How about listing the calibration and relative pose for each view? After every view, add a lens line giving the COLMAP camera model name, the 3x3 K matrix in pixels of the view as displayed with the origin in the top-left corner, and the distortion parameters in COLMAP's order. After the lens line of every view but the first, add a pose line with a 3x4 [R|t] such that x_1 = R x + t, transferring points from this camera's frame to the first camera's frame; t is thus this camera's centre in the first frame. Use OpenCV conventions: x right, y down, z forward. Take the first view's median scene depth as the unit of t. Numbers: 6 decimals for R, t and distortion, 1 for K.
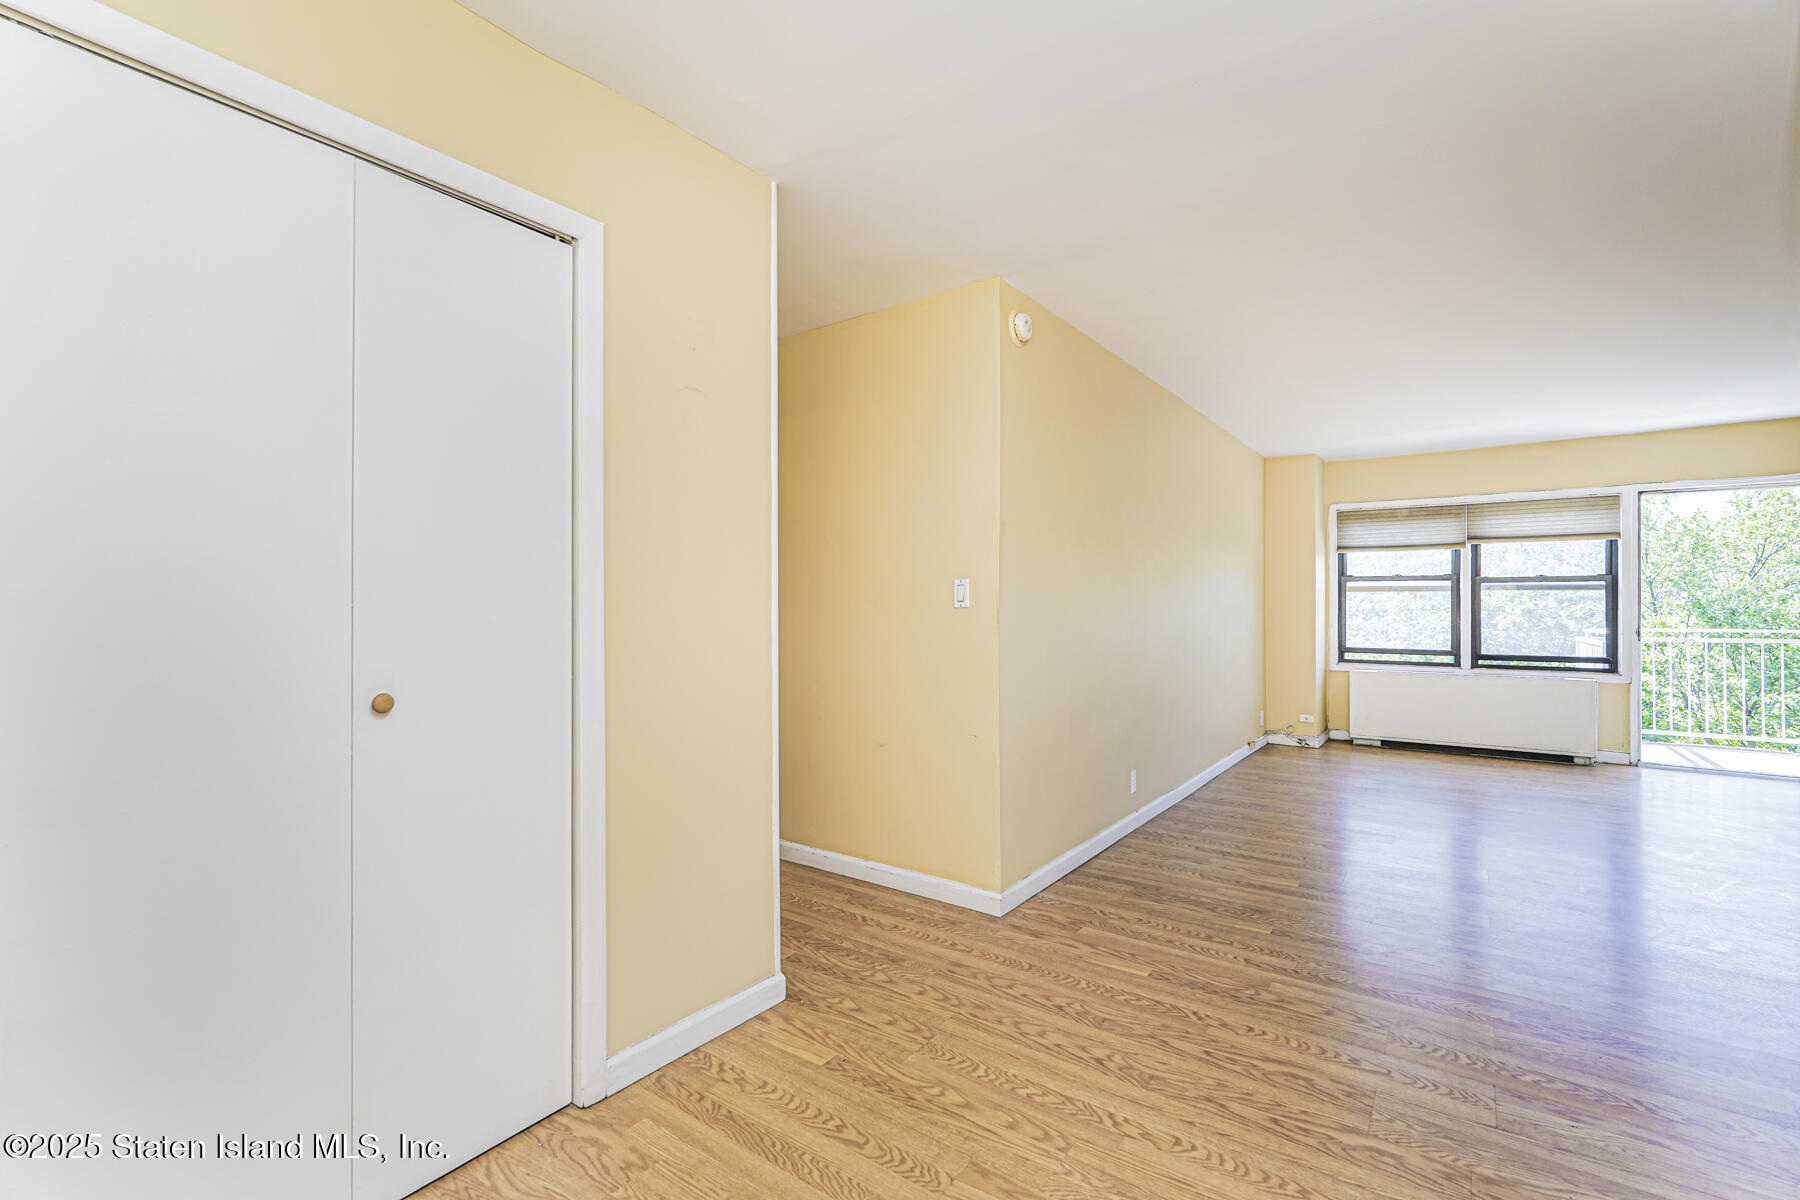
lens RADIAL K [[792.5, 0, 902.7], [0, 792.5, 602.1], [0, 0, 1]] dist [-0.018508, 0.011830]
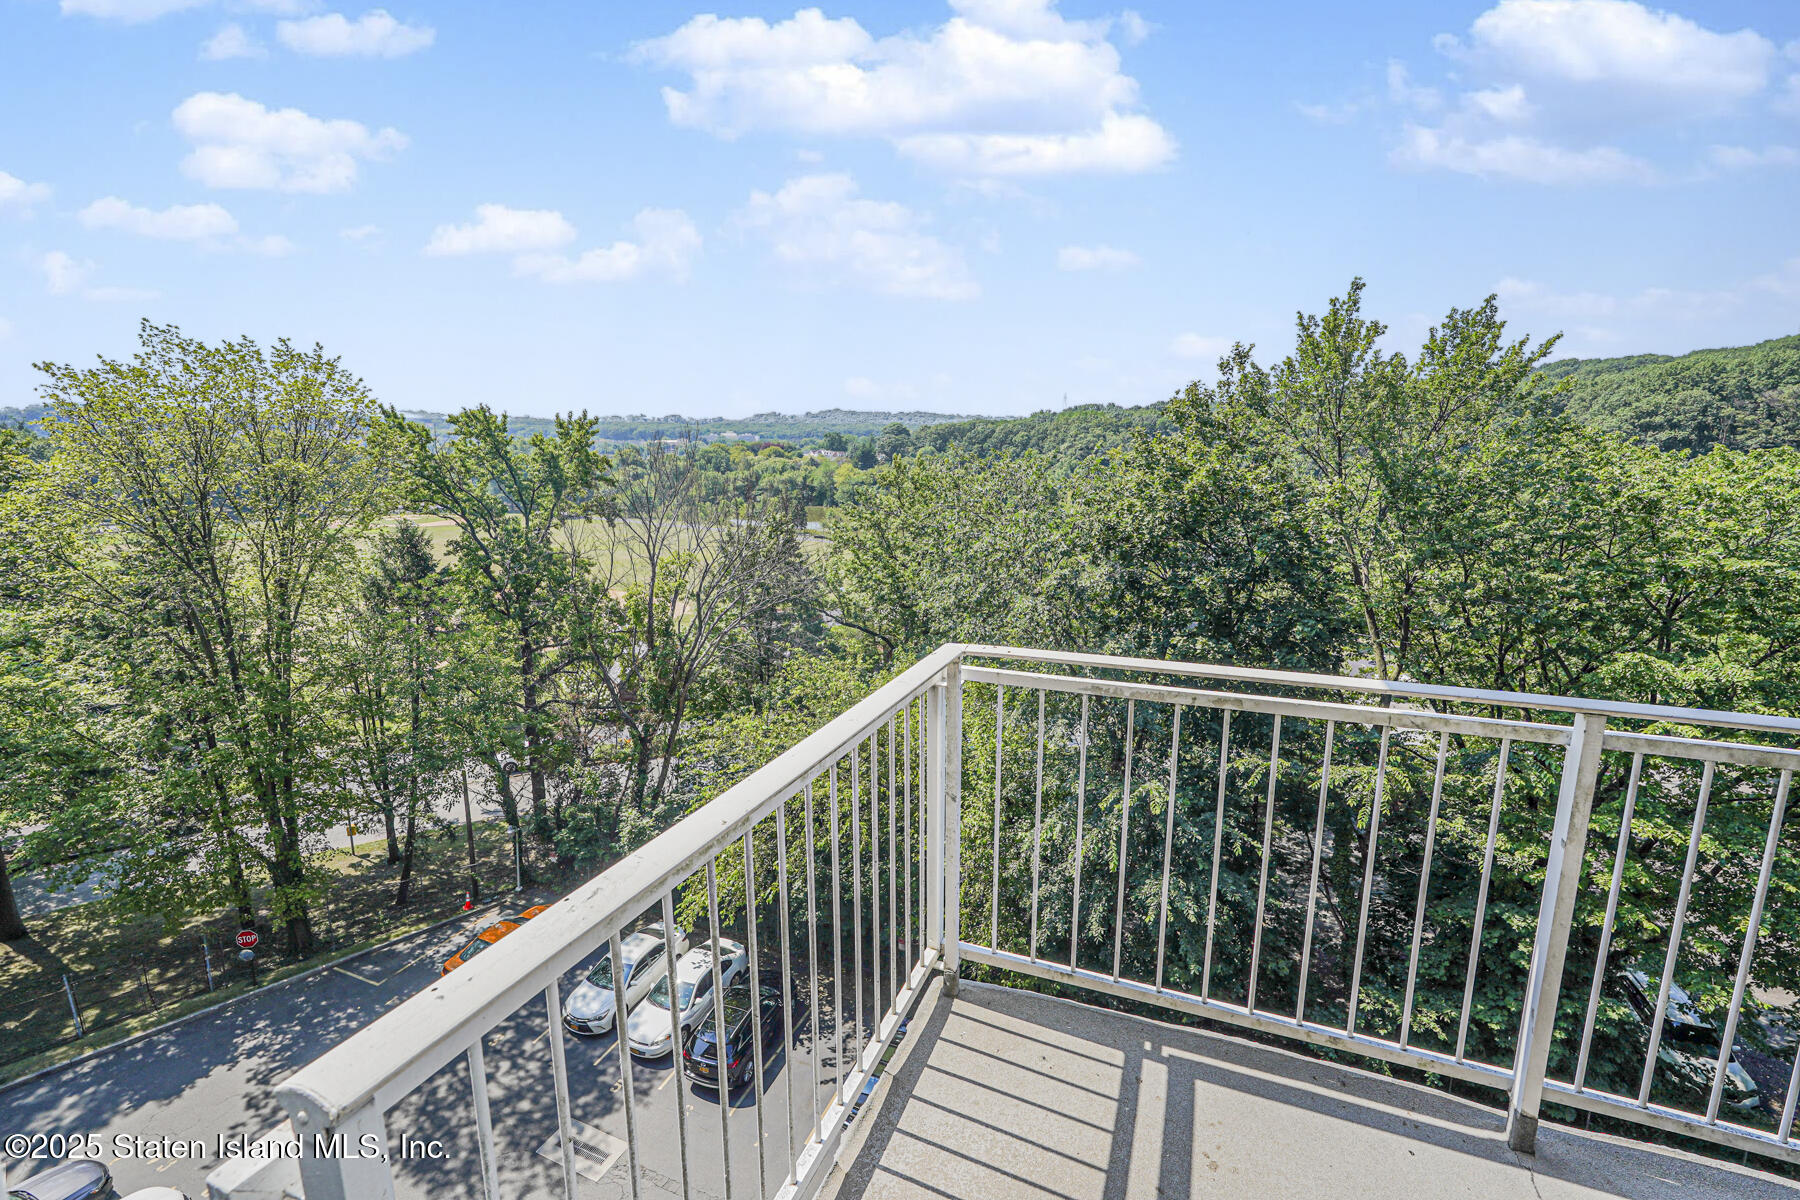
lens RADIAL K [[792.5, 0, 902.7], [0, 792.5, 602.1], [0, 0, 1]] dist [-0.018508, 0.011830]
pose [[0.970432, -0.039253, 0.238160, 0.899754], [-0.007583, 0.981243, 0.192627, -0.040904], [-0.241254, -0.188738, 0.951932, 0.845389]]
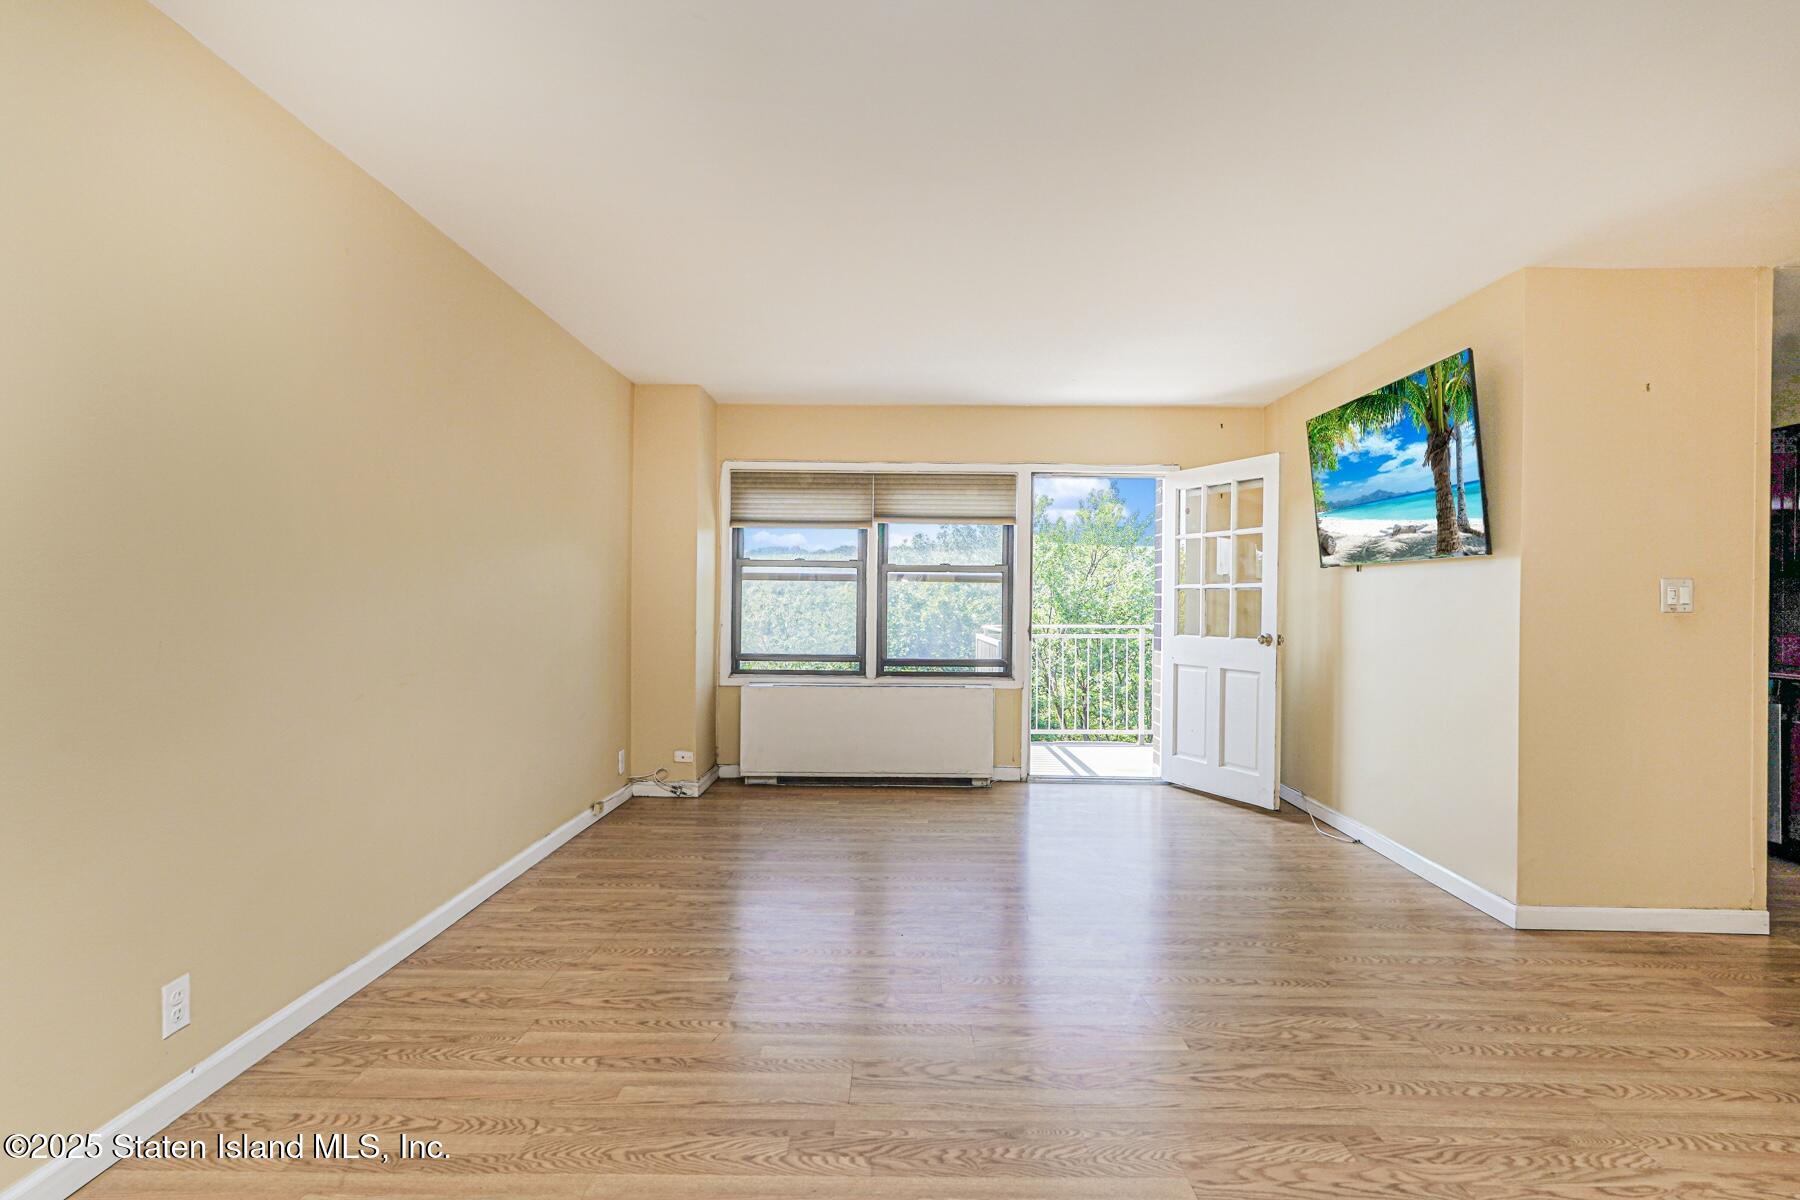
lens RADIAL K [[871.3, 0, 900.6], [0, 871.3, 603.8], [0, 0, 1]] dist [-0.000346, 0.001857]
pose [[0.814087, 0.004442, 0.580726, 0.217257], [-0.012688, 0.999868, 0.010139, -0.000504], [-0.580605, -0.015622, 0.814036, 0.252273]]
